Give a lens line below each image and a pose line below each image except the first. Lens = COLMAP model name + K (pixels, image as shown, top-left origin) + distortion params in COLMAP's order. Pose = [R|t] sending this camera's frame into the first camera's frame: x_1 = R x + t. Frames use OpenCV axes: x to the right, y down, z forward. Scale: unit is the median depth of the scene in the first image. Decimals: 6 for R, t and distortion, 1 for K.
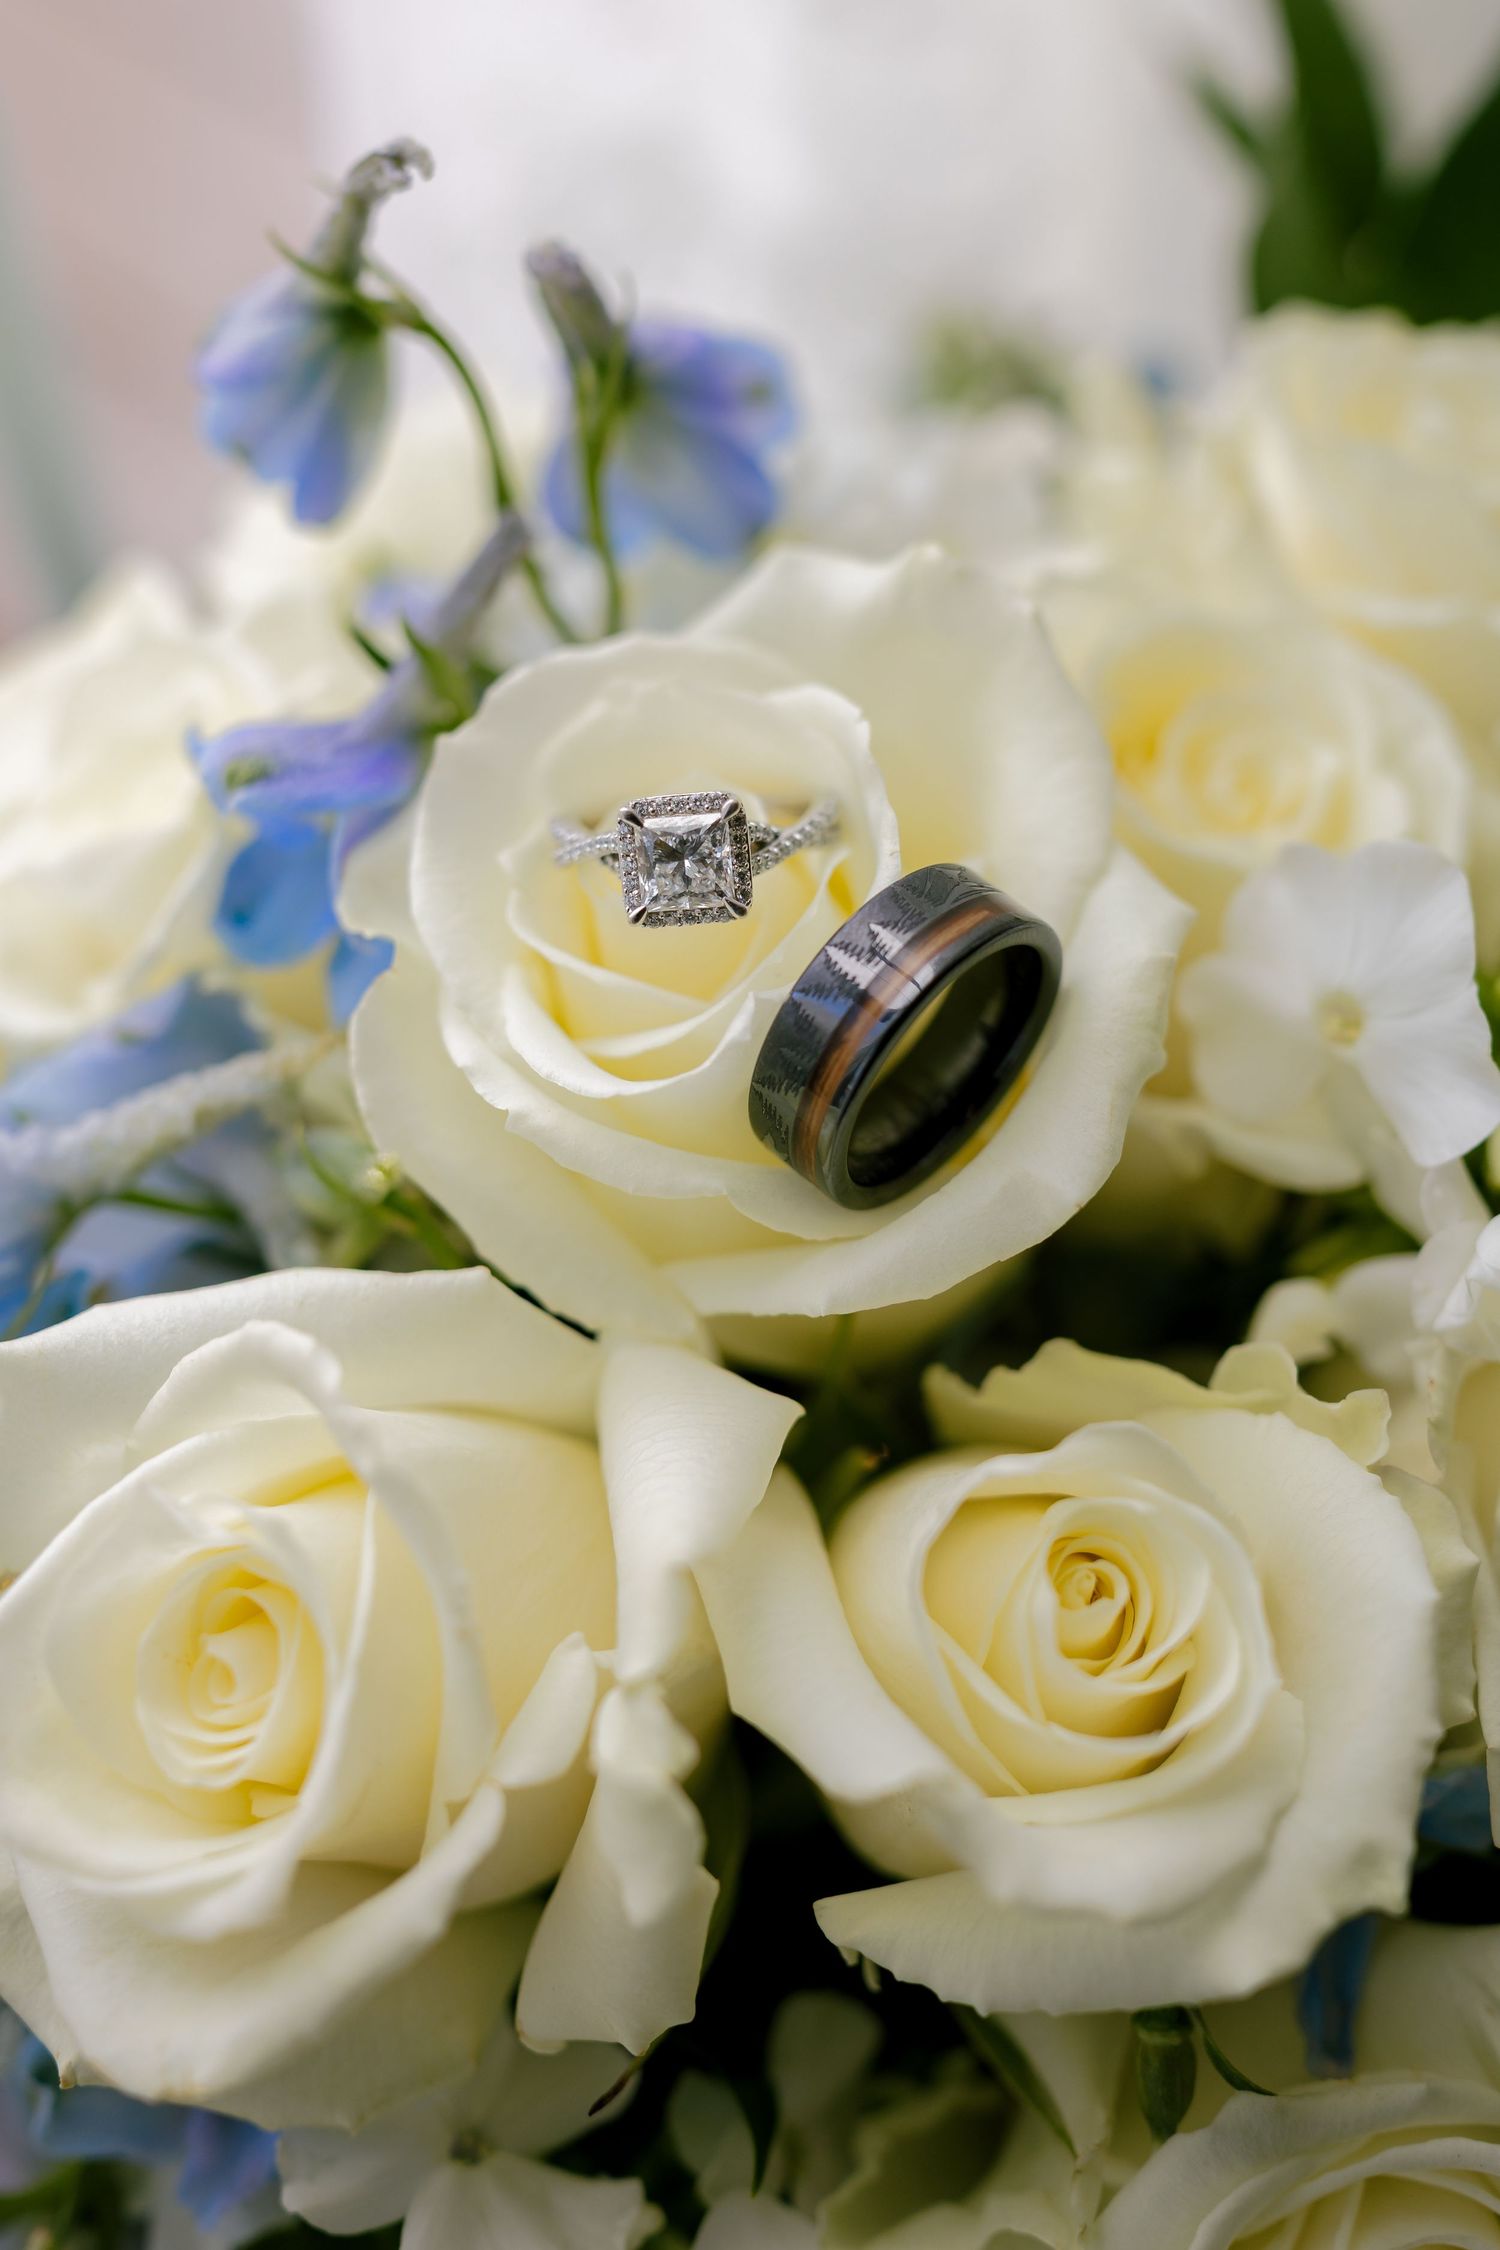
lens RADIAL K [[2309.2, 0, 752.0], [0, 2309.2, 978.0], [0, 0, 1]] dist [0.014861, 0.017861]
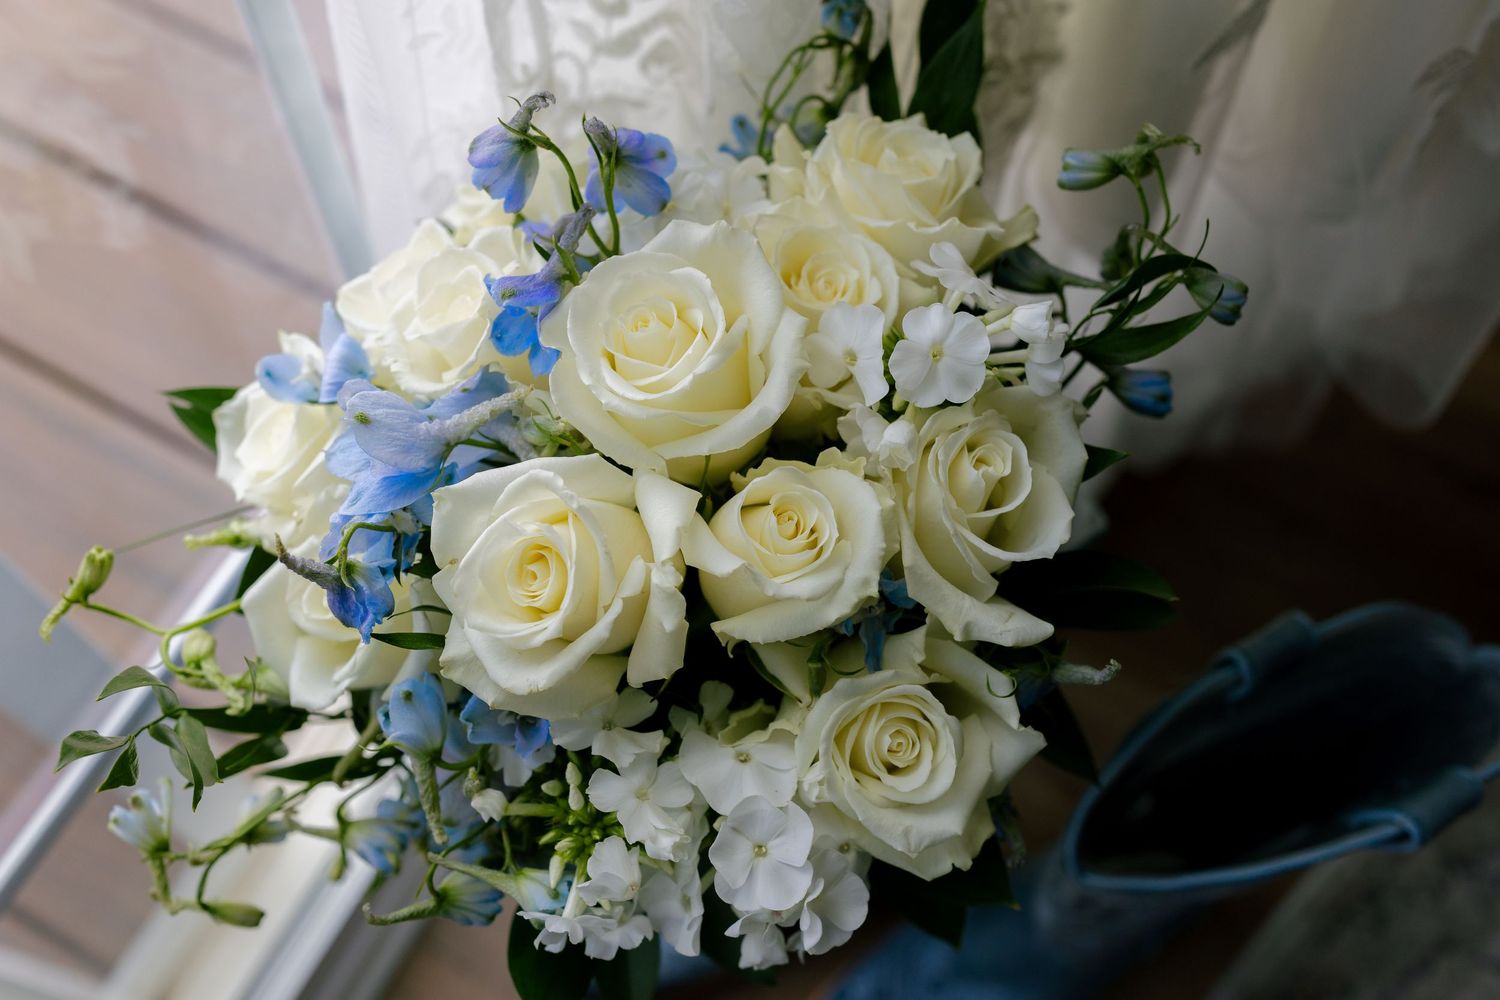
lens RADIAL K [[1539.5, 0, 750.0], [0, 1539.5, 500.0], [0, 0, 1]] dist [0.014861, 0.017861]
pose [[0.994233, -0.067804, 0.083082, -0.084725], [0.058597, 0.992352, 0.108645, -0.027335], [-0.089813, -0.103150, 0.990603, -1.099191]]
